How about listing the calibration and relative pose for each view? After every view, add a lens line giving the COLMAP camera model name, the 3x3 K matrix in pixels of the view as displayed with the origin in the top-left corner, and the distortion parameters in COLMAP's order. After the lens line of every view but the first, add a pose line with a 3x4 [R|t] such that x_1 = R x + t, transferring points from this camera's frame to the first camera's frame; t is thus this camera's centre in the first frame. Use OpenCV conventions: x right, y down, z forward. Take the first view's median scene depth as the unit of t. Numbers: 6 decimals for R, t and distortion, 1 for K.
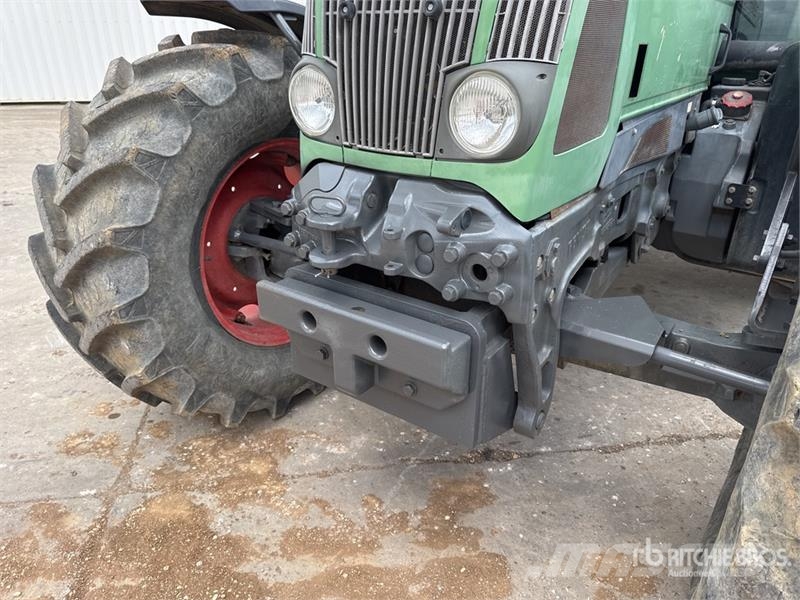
lens RADIAL K [[559.0, 0, 400.0], [0, 559.0, 300.0], [0, 0, 1]] dist [0.047683, -0.070965]
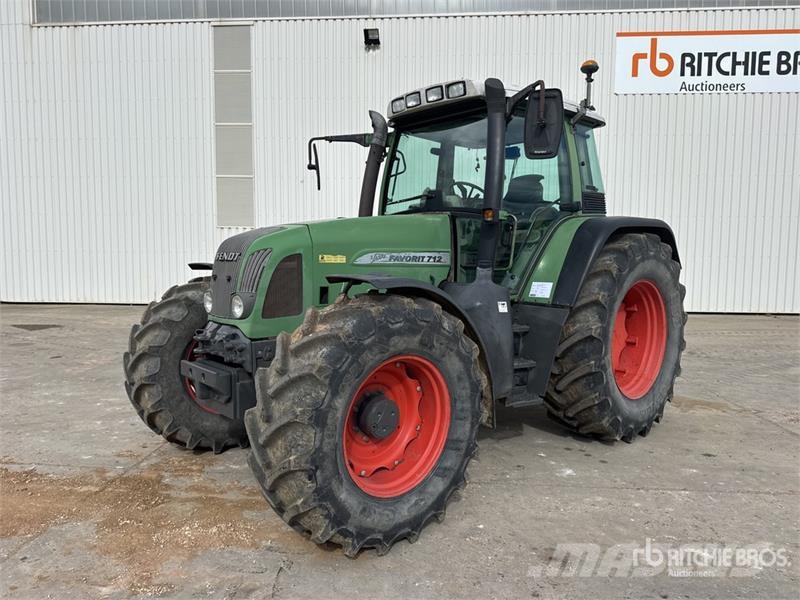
lens RADIAL K [[559.0, 0, 400.0], [0, 559.0, 300.0], [0, 0, 1]] dist [0.047683, -0.070965]
pose [[0.975930, 0.016892, -0.217428, 1.114246], [-0.092029, 0.935776, -0.340373, 0.425654], [0.197714, 0.352190, 0.914807, -1.168638]]
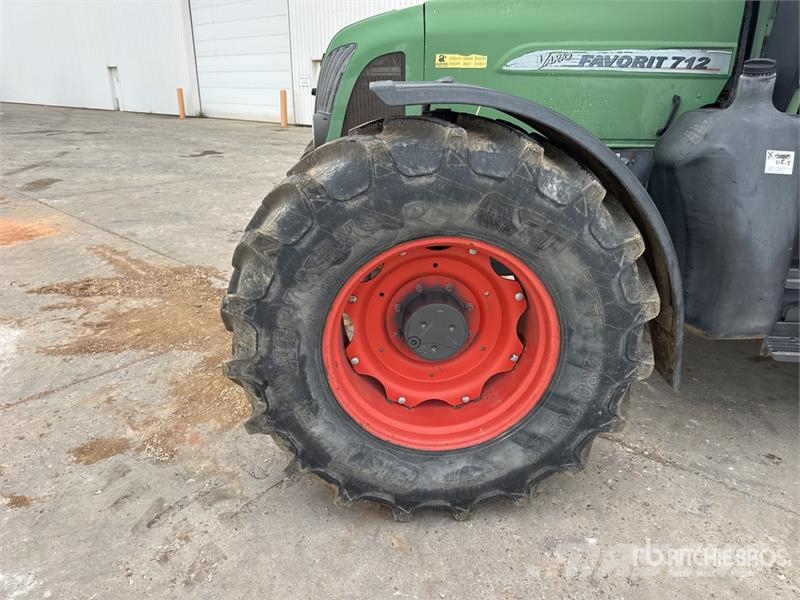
lens RADIAL K [[559.0, 0, 400.0], [0, 559.0, 300.0], [0, 0, 1]] dist [0.047683, -0.070965]
pose [[0.627768, 0.276433, -0.727662, 1.482866], [-0.328881, 0.941474, 0.073926, -0.009293], [0.705510, 0.192906, 0.681941, -0.053481]]
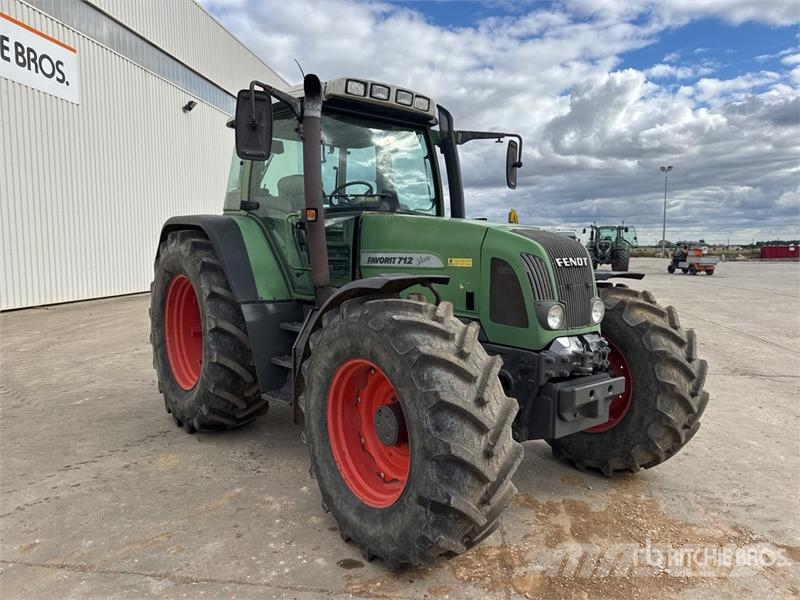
lens RADIAL K [[559.0, 0, 400.0], [0, 559.0, 300.0], [0, 0, 1]] dist [0.047683, -0.070965]
pose [[0.271411, -0.077857, 0.959309, -2.068539], [0.395537, 0.917687, -0.037428, -0.443319], [-0.877432, 0.389601, 0.279866, 0.637696]]
